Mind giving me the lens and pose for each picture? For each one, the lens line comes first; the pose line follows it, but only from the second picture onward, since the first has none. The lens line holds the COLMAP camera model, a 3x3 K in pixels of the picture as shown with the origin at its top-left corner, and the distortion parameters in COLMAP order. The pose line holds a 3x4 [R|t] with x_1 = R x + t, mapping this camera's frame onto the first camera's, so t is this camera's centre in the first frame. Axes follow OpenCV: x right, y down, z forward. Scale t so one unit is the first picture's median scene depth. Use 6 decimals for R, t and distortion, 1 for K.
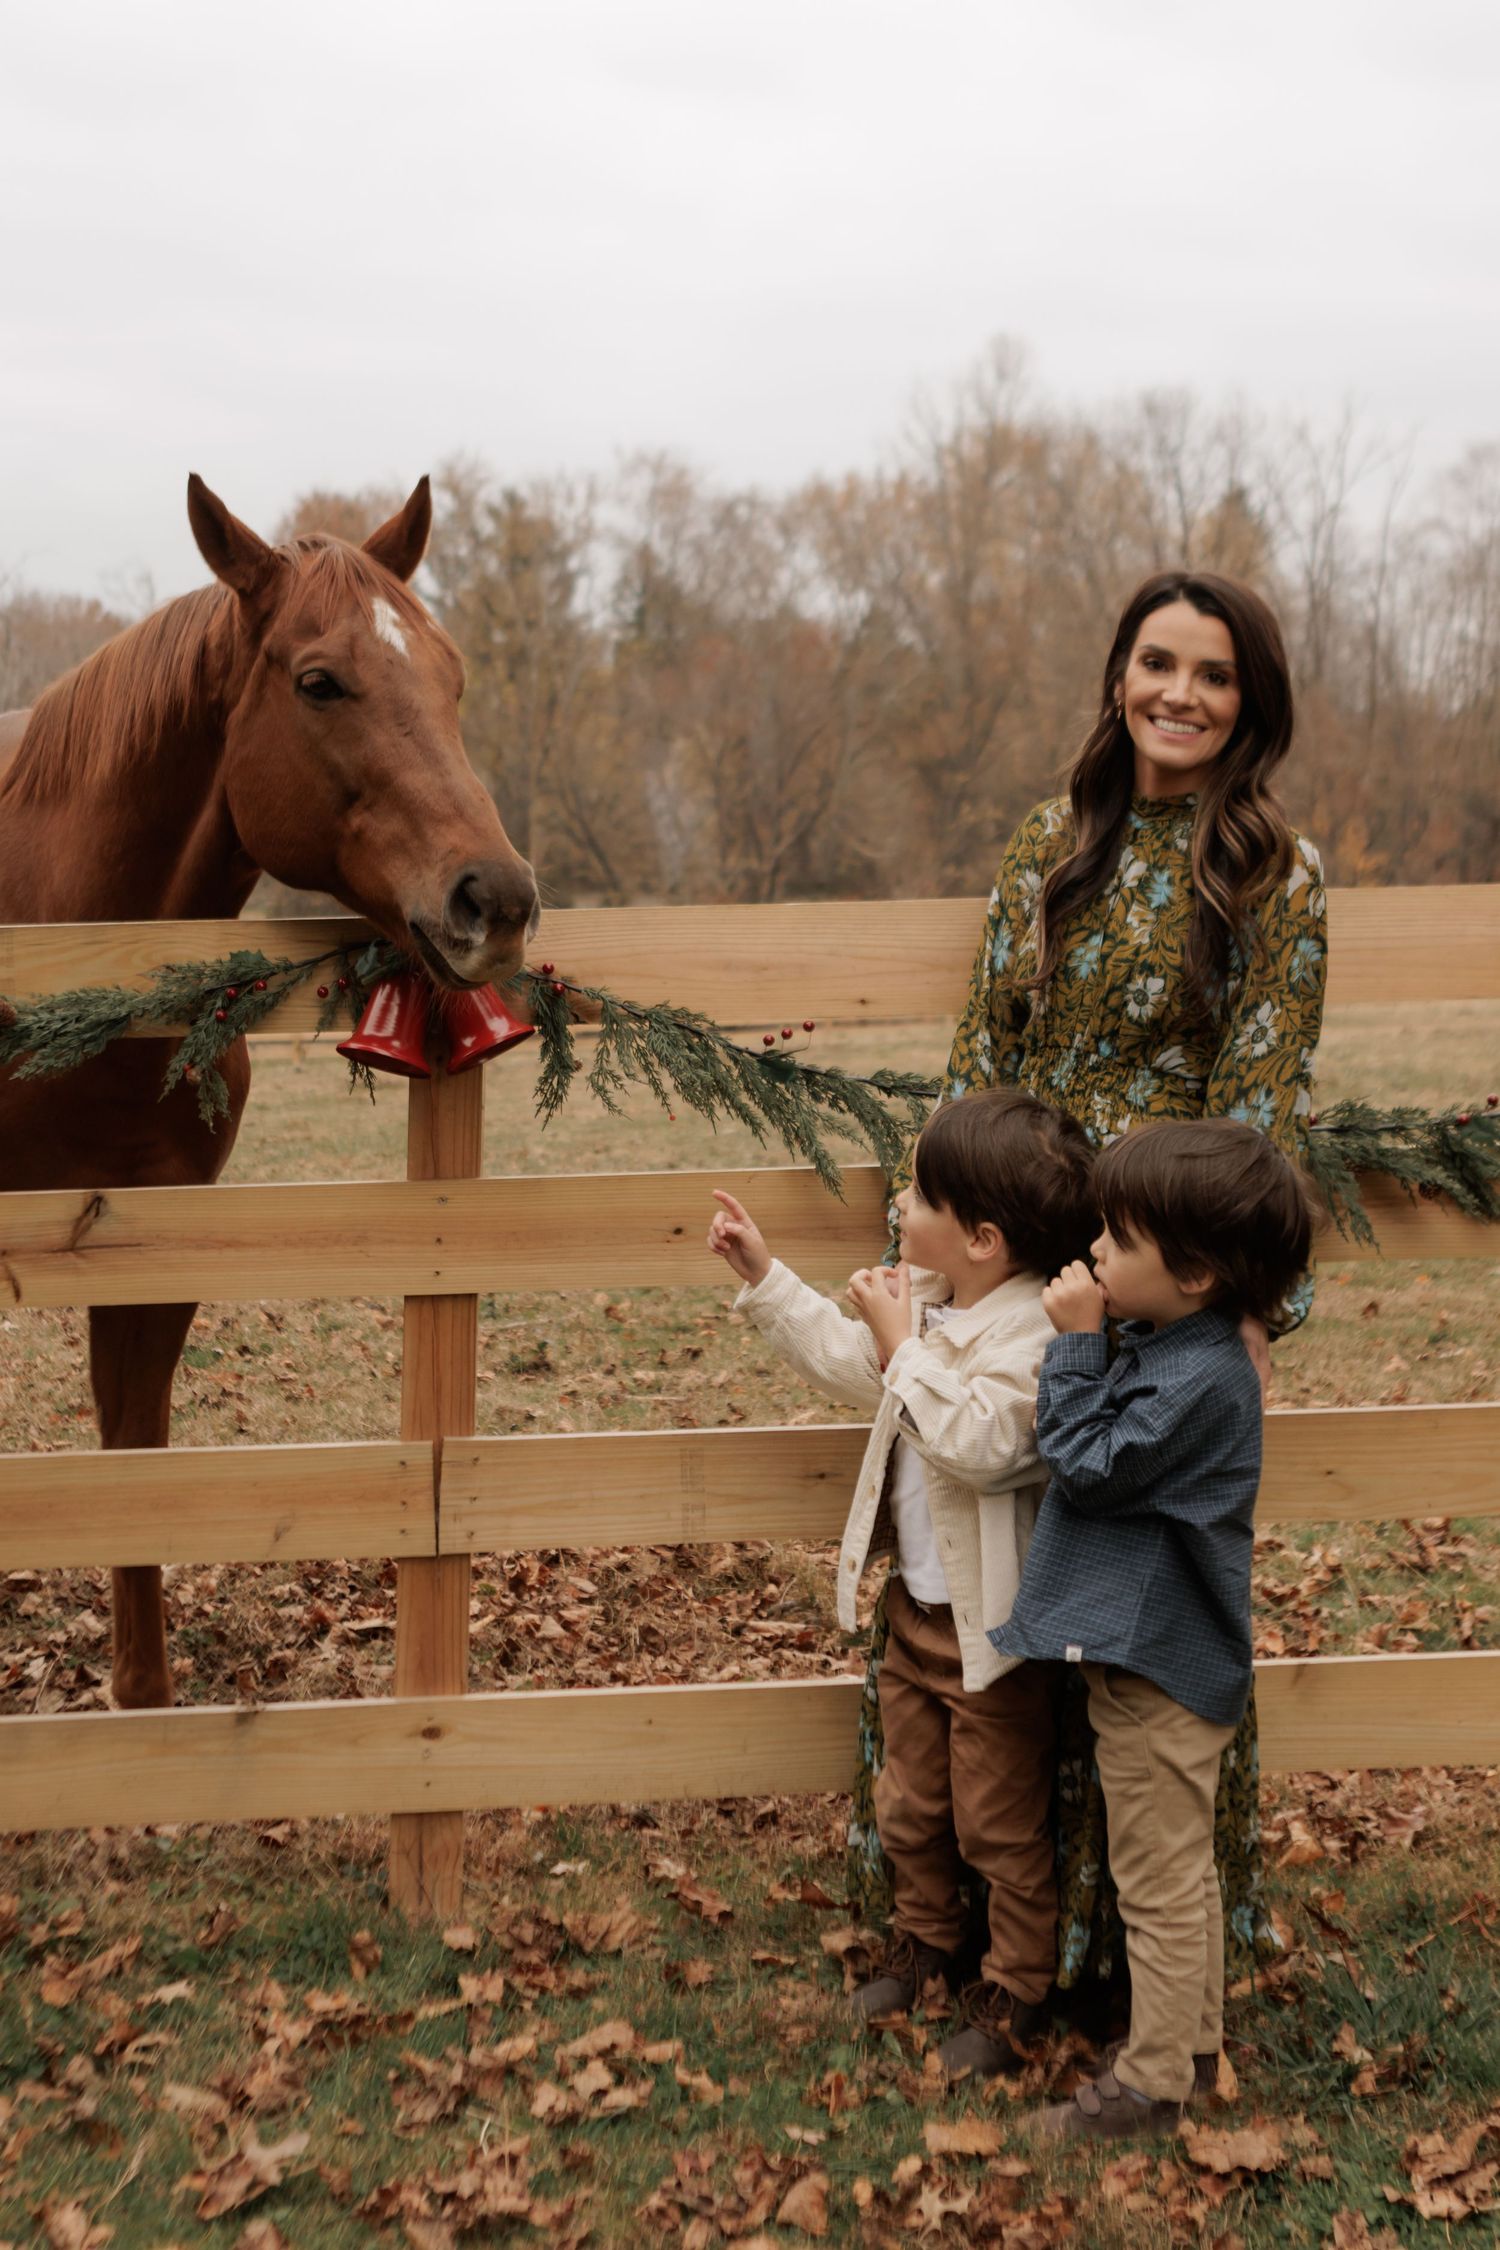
lens RADIAL K [[4310.6, 0, 750.0], [0, 4310.6, 1125.0], [0, 0, 1]] dist [0.039022, 0.329888]
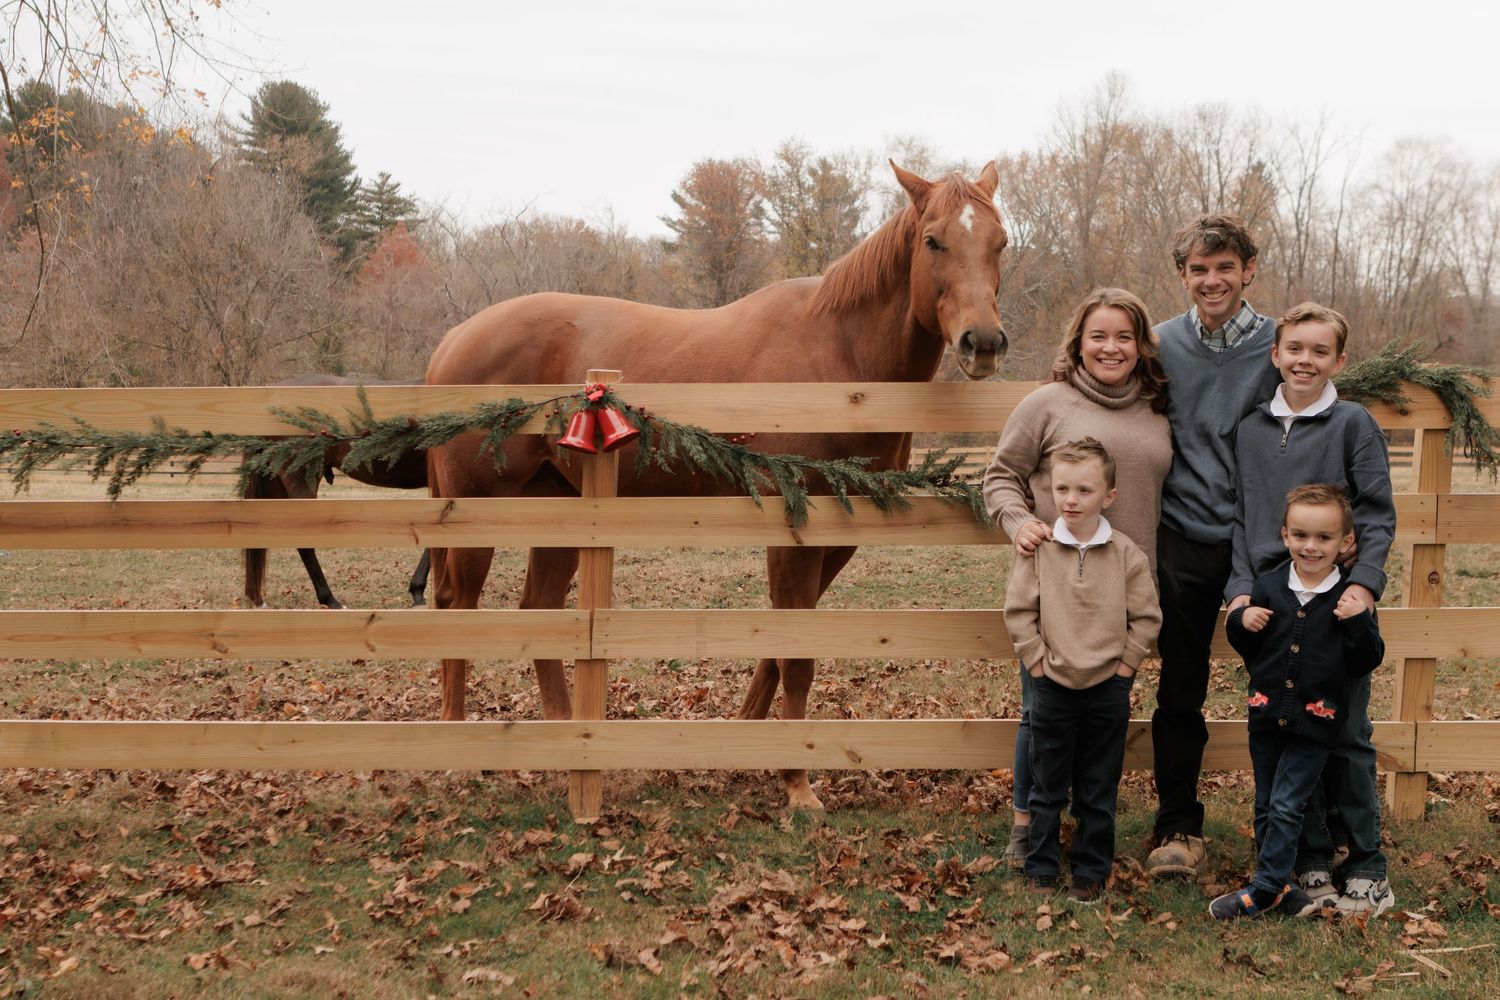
lens RADIAL K [[2873.7, 0, 750.0], [0, 2873.7, 500.0], [0, 0, 1]] dist [0.039022, 0.329888]
pose [[0.993717, 0.025413, -0.108999, 0.043827], [-0.027648, 0.999436, -0.019048, 0.009967], [0.108454, 0.021942, 0.993859, -0.130795]]
